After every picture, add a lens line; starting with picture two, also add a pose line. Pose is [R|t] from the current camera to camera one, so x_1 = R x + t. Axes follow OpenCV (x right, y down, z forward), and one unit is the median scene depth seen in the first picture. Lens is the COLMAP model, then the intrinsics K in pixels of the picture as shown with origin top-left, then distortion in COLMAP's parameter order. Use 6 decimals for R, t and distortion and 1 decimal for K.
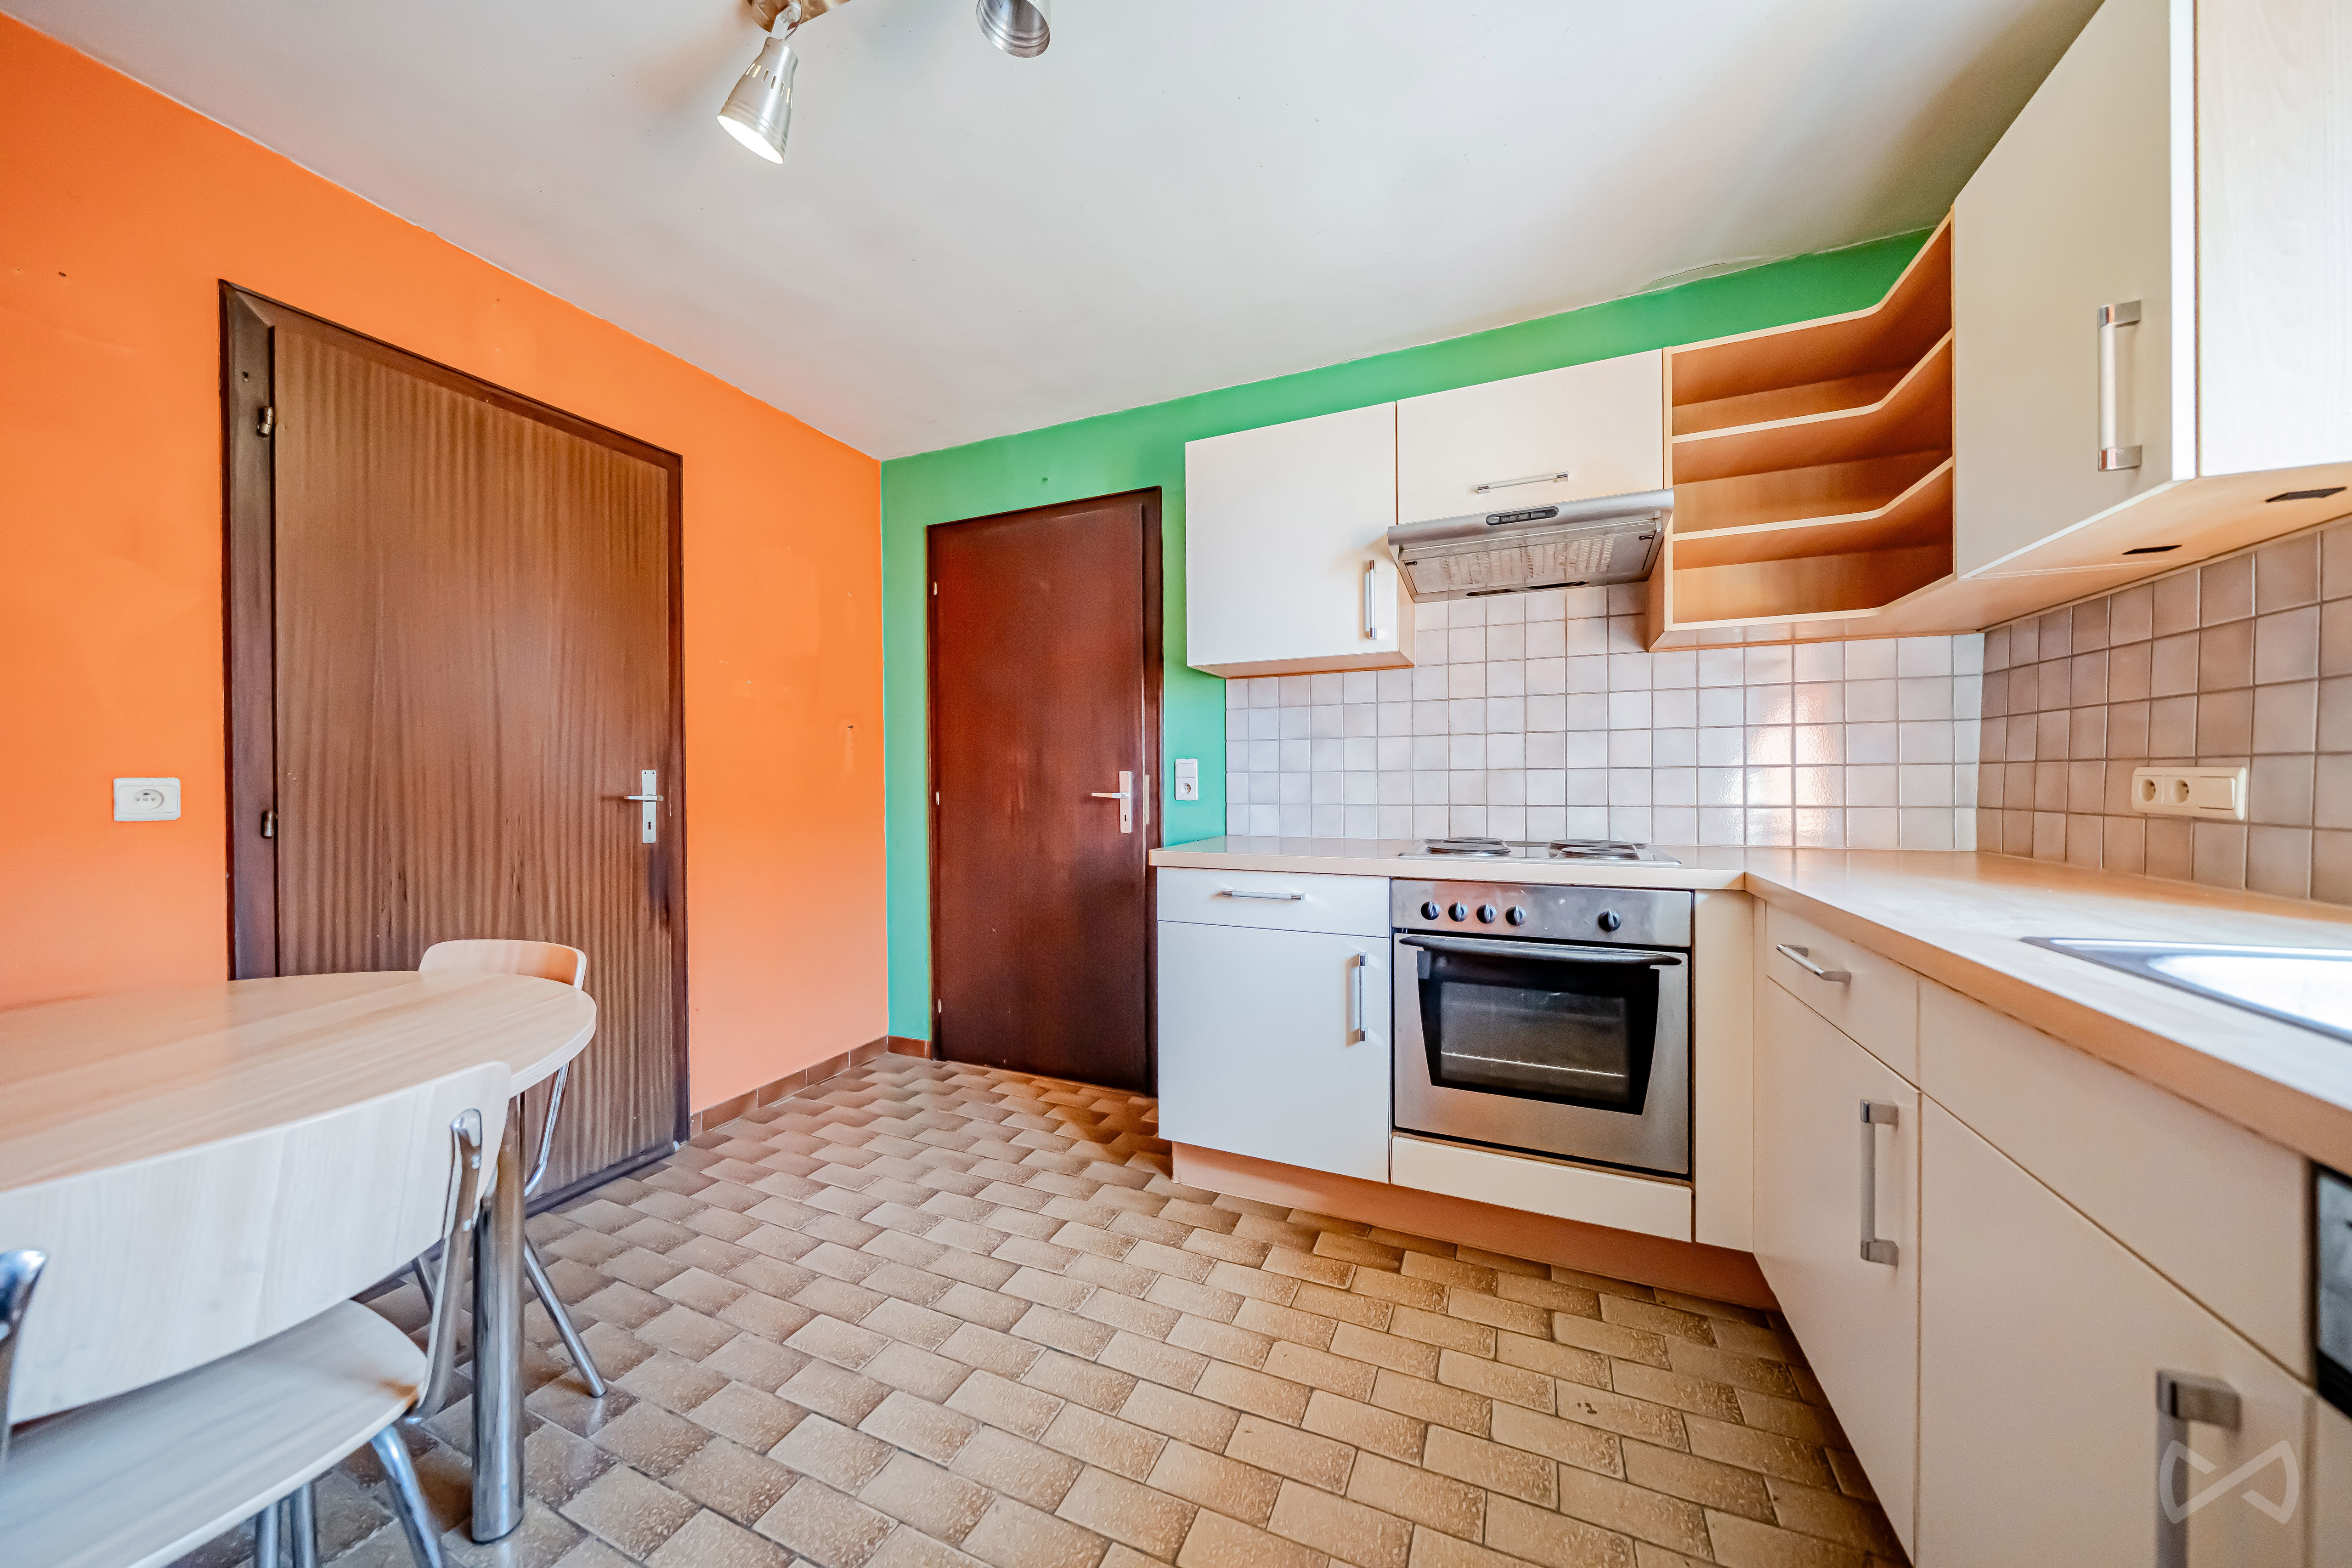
lens RADIAL K [[789.4, 0, 1176.0], [0, 789.4, 784.0], [0, 0, 1]] dist [0.000212, 0.000011]
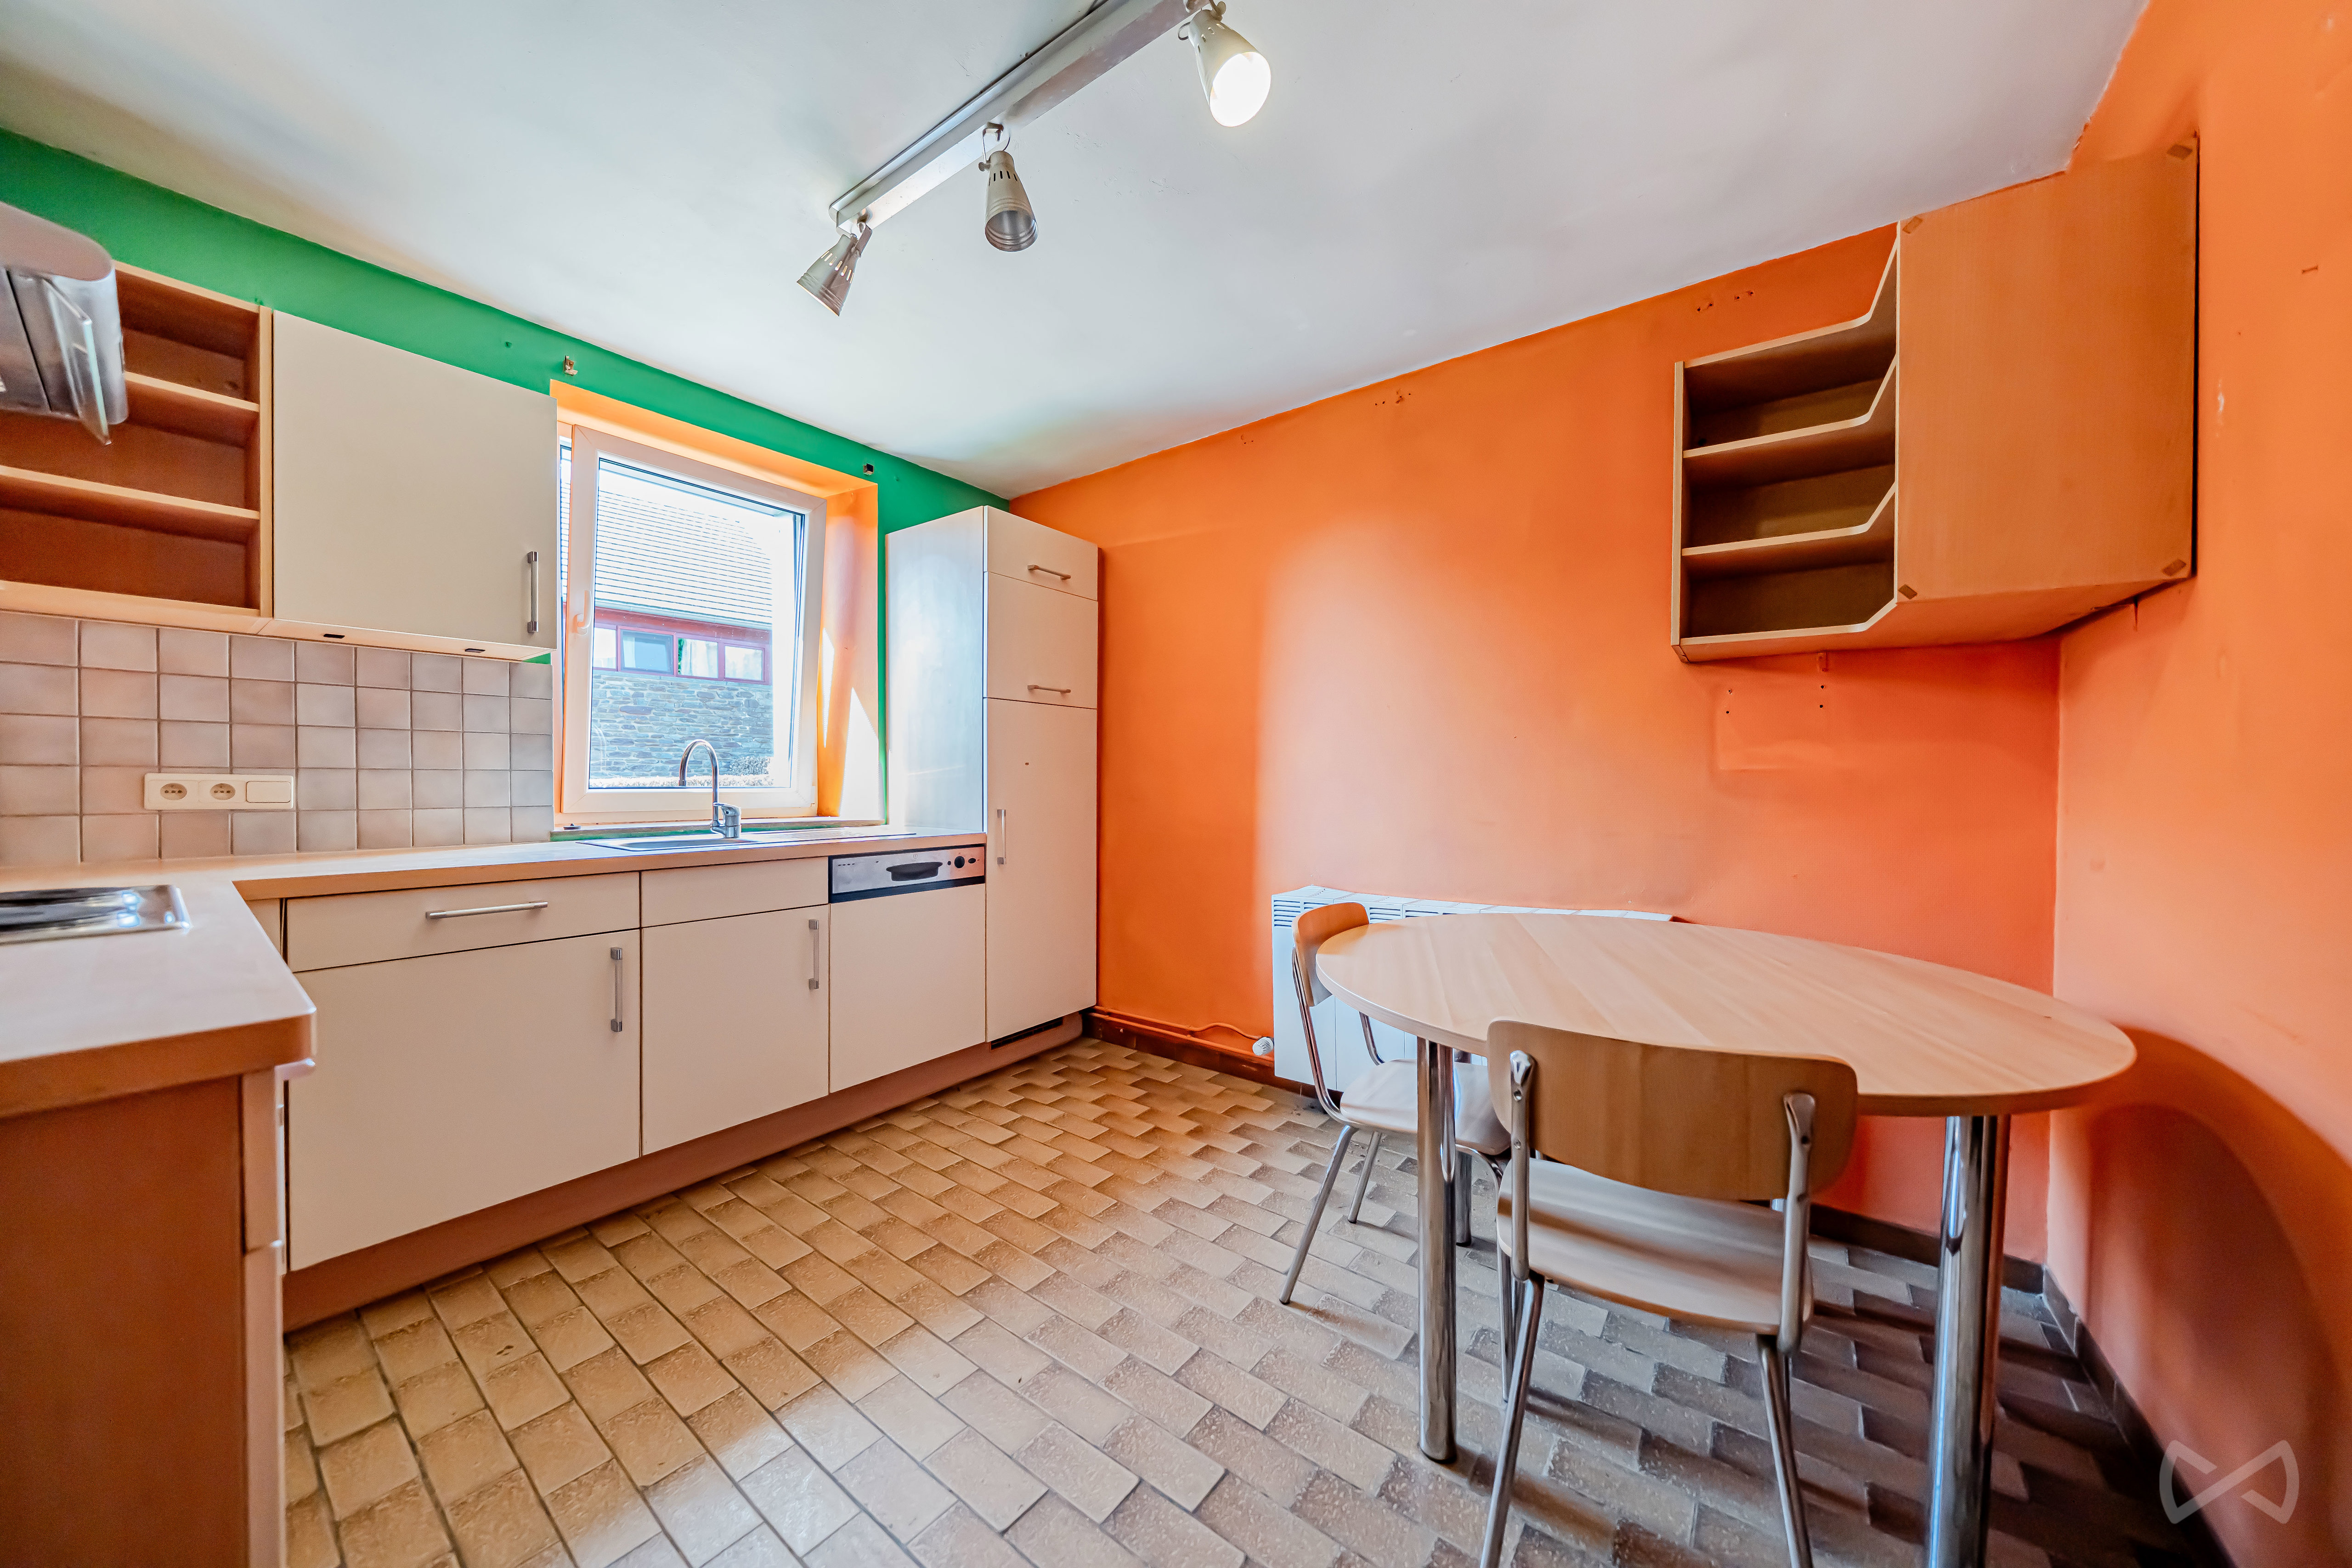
lens RADIAL K [[789.4, 0, 1176.0], [0, 789.4, 784.0], [0, 0, 1]] dist [0.000212, 0.000011]
pose [[-0.971416, 0.003006, 0.237363, -0.695391], [0.005698, 0.999927, 0.010654, -0.009435], [-0.237314, 0.011702, -0.971362, 1.955661]]
